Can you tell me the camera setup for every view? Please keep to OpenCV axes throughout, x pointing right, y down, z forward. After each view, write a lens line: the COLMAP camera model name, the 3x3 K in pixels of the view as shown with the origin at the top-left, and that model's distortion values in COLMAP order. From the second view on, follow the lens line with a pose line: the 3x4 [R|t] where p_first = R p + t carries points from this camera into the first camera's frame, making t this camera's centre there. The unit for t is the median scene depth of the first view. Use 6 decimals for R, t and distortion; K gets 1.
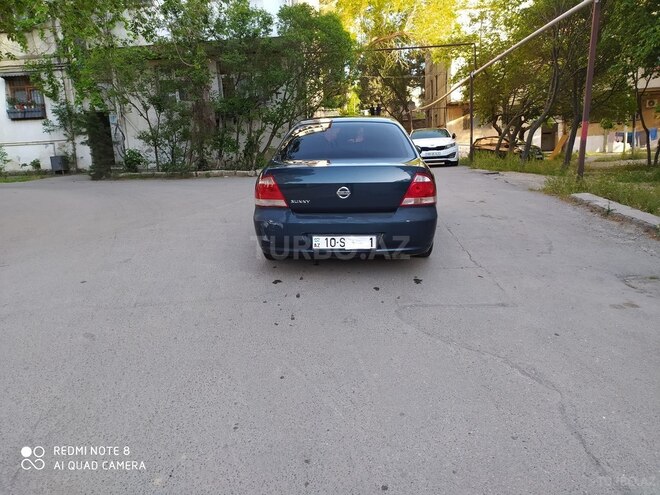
lens RADIAL K [[496.3, 0, 329.4], [0, 496.3, 246.9], [0, 0, 1]] dist [0.050035, -0.042755]
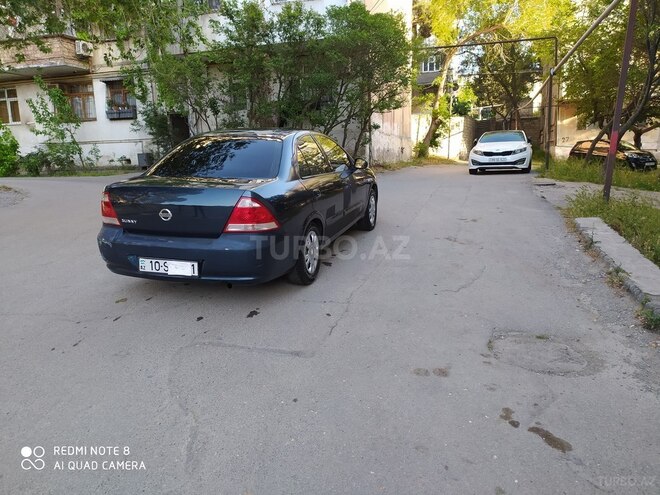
lens RADIAL K [[496.3, 0, 328.4], [0, 496.3, 246.9], [0, 0, 1]] dist [0.050035, -0.042755]
pose [[0.969436, 0.066047, -0.236286, 0.142126], [-0.064556, 0.997815, 0.014049, -0.020780], [0.236697, 0.001634, 0.971582, 0.039011]]
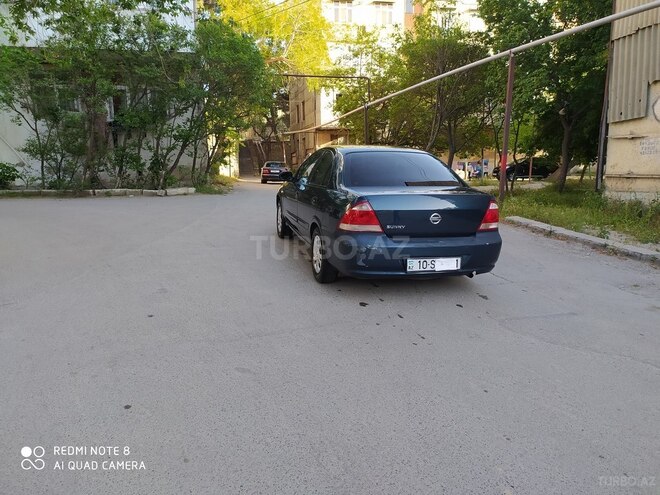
lens RADIAL K [[496.3, 0, 330.9], [0, 496.3, 244.9], [0, 0, 1]] dist [0.050035, -0.042755]
pose [[0.952484, -0.016515, 0.304141, -0.133342], [0.029168, 0.998886, -0.037105, -0.004548], [-0.303189, 0.044214, 0.951904, 0.008835]]
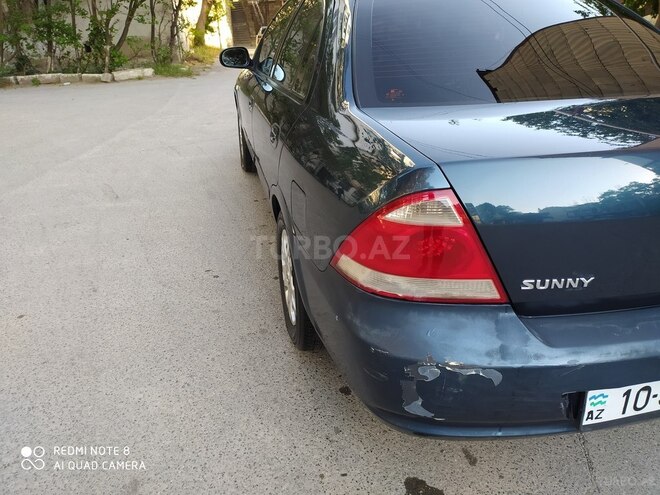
lens RADIAL K [[496.3, 0, 331.5], [0, 496.3, 247.5], [0, 0, 1]] dist [0.050035, -0.042755]
pose [[0.958315, -0.116529, 0.260871, -0.063585], [0.060468, 0.975085, 0.213430, -0.045545], [-0.279242, -0.188759, 0.941485, 0.202830]]
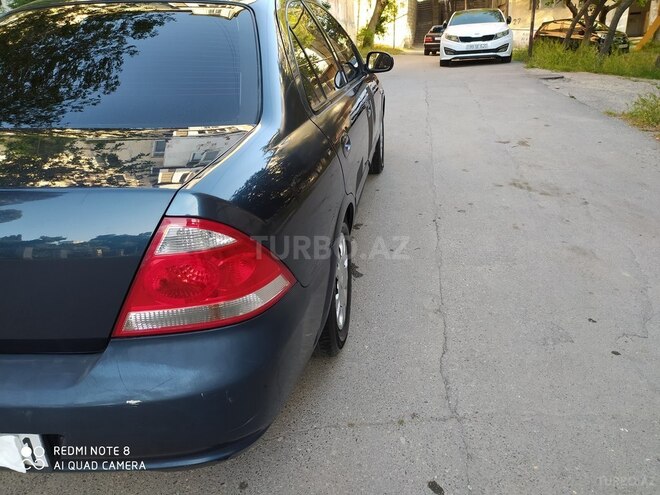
lens RADIAL K [[496.3, 0, 331.7], [0, 496.3, 246.8], [0, 0, 1]] dist [0.050035, -0.042755]
pose [[0.995393, 0.030301, -0.090968, 0.072752], [-0.010906, 0.978374, 0.206557, -0.048055], [0.095259, -0.204613, 0.974197, 0.196006]]
